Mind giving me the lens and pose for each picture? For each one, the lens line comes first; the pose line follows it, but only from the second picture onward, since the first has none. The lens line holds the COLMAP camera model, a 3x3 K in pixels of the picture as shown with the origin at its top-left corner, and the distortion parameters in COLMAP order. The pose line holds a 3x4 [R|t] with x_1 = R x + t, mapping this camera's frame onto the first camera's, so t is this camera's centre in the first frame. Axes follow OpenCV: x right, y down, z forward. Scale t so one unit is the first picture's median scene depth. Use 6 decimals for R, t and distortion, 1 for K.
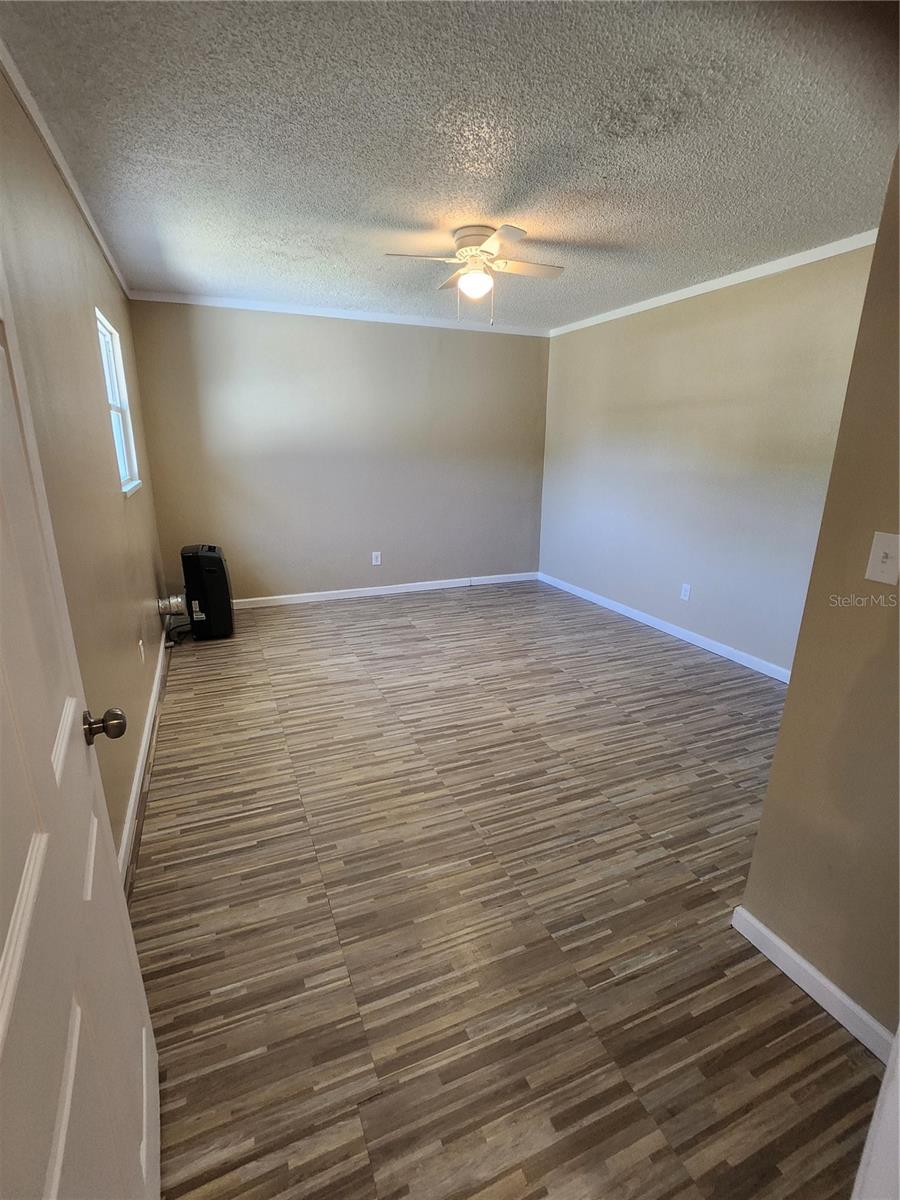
lens RADIAL K [[559.0, 0, 448.1], [0, 559.0, 601.4], [0, 0, 1]] dist [-0.015047, 0.000505]
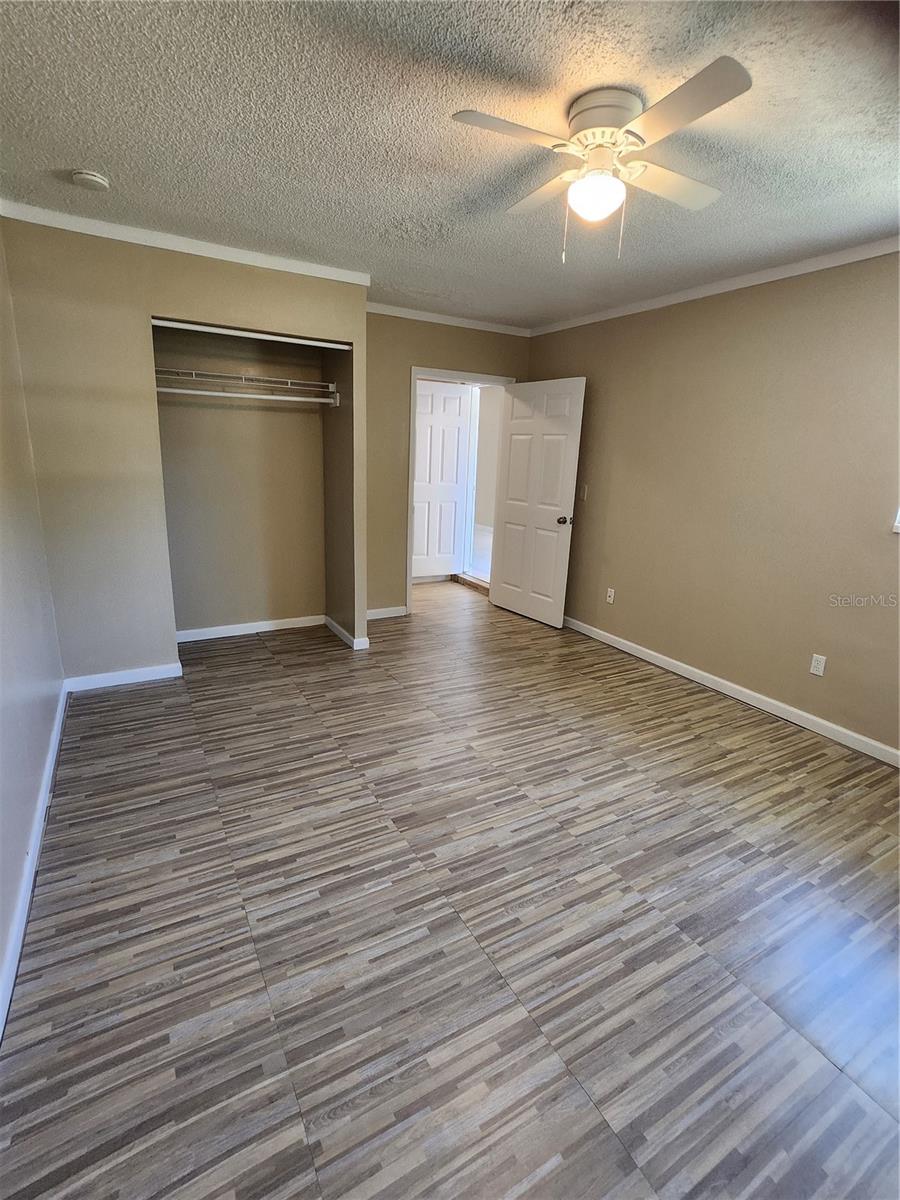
lens RADIAL K [[559.0, 0, 448.1], [0, 559.0, 601.4], [0, 0, 1]] dist [-0.015047, 0.000505]
pose [[-0.991908, -0.015803, -0.125973, 0.257489], [-0.078541, 0.855953, 0.511054, -0.449042], [0.099750, 0.516813, -0.850267, 1.590868]]
